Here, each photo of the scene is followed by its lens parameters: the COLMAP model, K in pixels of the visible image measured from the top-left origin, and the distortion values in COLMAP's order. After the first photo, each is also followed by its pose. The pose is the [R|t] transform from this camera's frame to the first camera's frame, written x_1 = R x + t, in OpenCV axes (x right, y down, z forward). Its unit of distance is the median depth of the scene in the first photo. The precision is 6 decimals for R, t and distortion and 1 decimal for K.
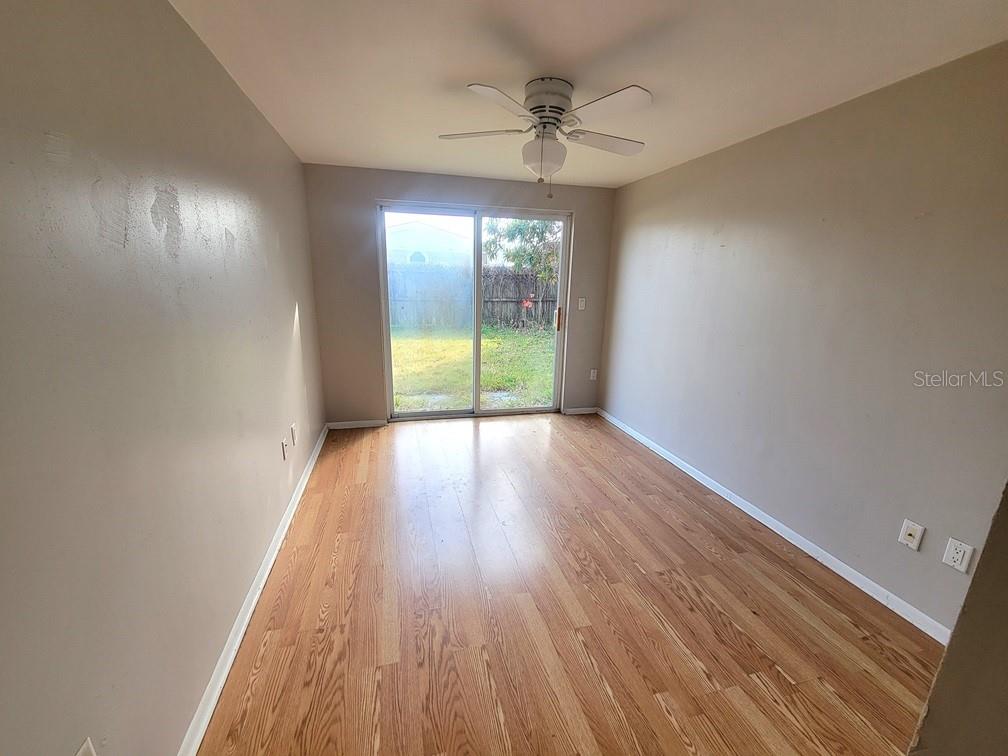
lens RADIAL K [[407.2, 0, 503.7], [0, 407.2, 377.3], [0, 0, 1]] dist [-0.000368, -0.000260]
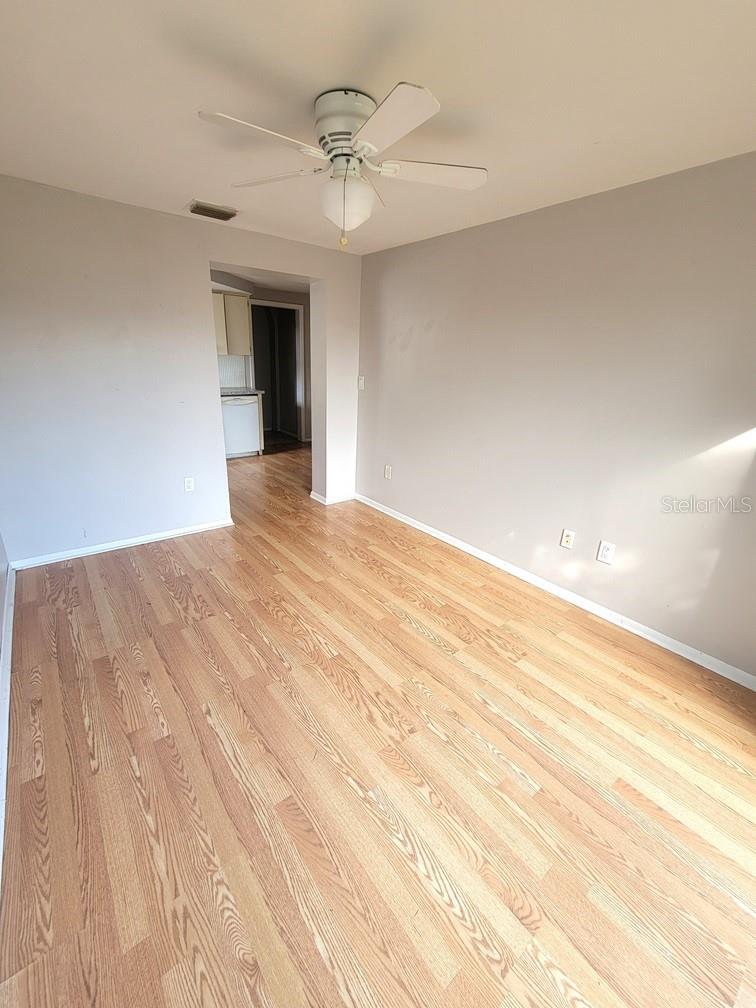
lens RADIAL K [[407.2, 0, 379.2], [0, 407.2, 503.2], [0, 0, 1]] dist [-0.000368, -0.000260]
pose [[-0.909829, 0.087750, -0.405599, 0.369212], [-0.152745, 0.837959, 0.523922, -0.432563], [0.385849, 0.538633, -0.748996, 1.765174]]
